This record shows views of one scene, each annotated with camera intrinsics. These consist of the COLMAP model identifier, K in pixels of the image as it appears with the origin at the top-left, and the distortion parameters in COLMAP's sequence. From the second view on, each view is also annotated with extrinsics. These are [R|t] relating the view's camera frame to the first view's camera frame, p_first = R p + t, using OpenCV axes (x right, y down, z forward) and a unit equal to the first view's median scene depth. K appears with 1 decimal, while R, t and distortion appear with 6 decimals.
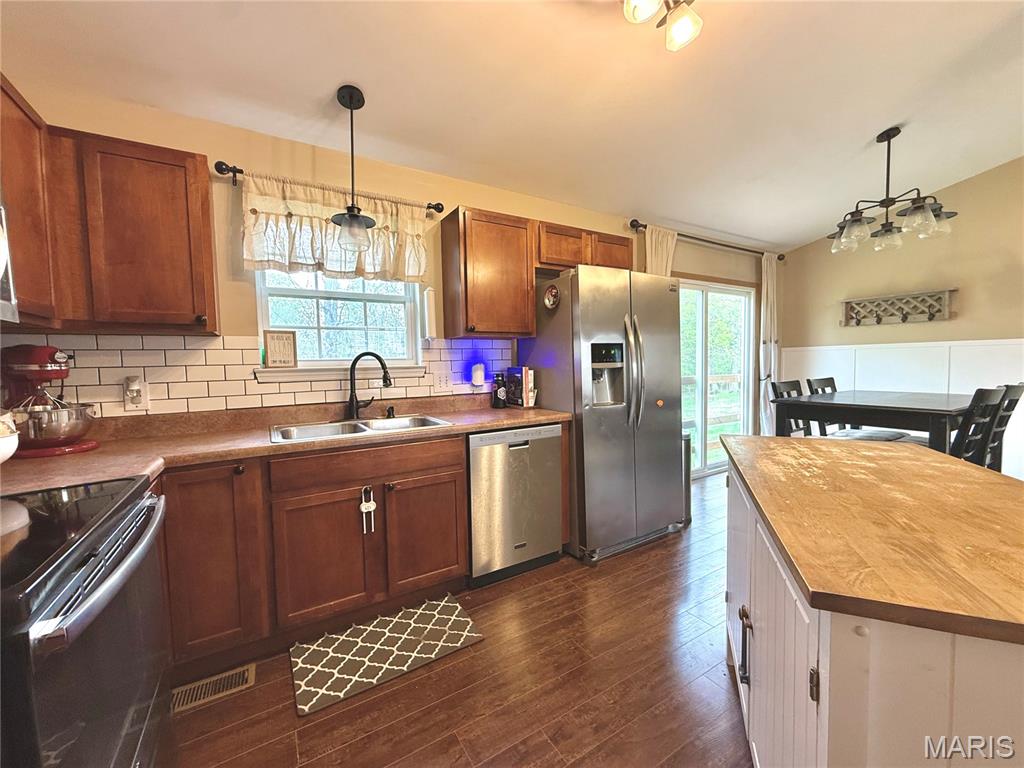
lens RADIAL K [[405.5, 0, 508.7], [0, 405.5, 384.7], [0, 0, 1]] dist [-0.002542, -0.000210]
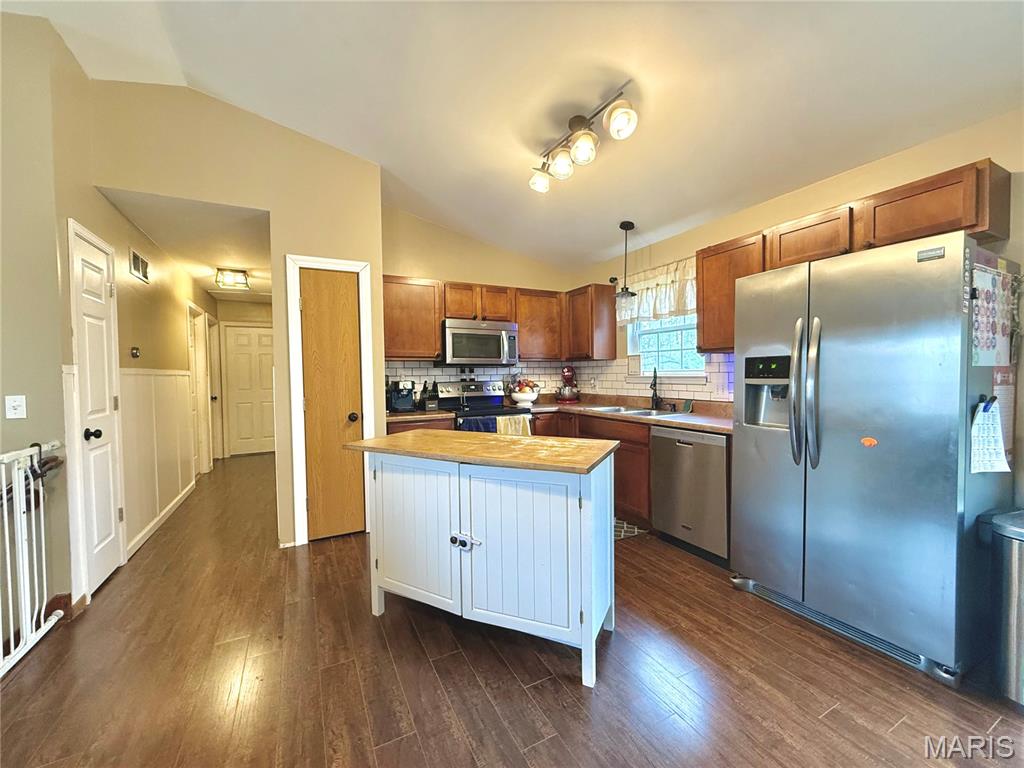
lens RADIAL K [[405.5, 0, 508.7], [0, 405.5, 384.7], [0, 0, 1]] dist [-0.002542, -0.000210]
pose [[-0.062134, 0.048384, -0.996894, 0.854422], [-0.040215, 0.997892, 0.050939, -0.046527], [0.997257, 0.043256, -0.060057, 0.359963]]
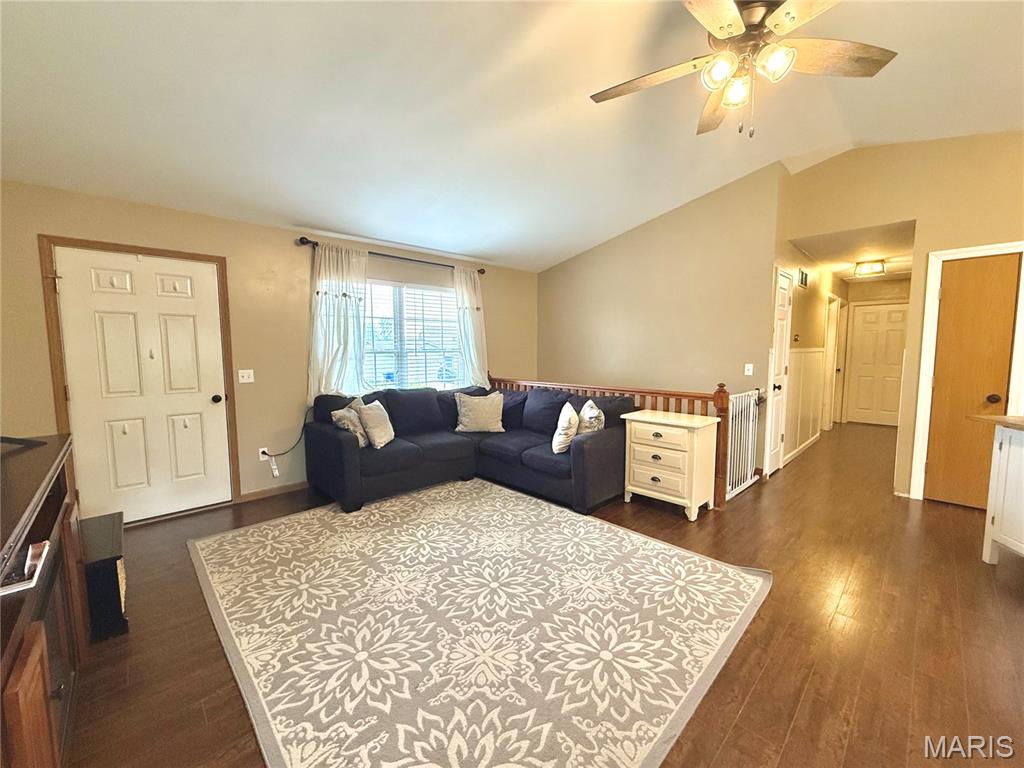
lens RADIAL K [[405.5, 0, 508.7], [0, 405.5, 384.7], [0, 0, 1]] dist [-0.002542, -0.000210]
pose [[-0.975680, 0.041366, -0.215263, 1.274962], [0.009564, 0.989130, 0.146732, -0.093824], [0.218992, 0.141105, -0.965470, 0.618102]]
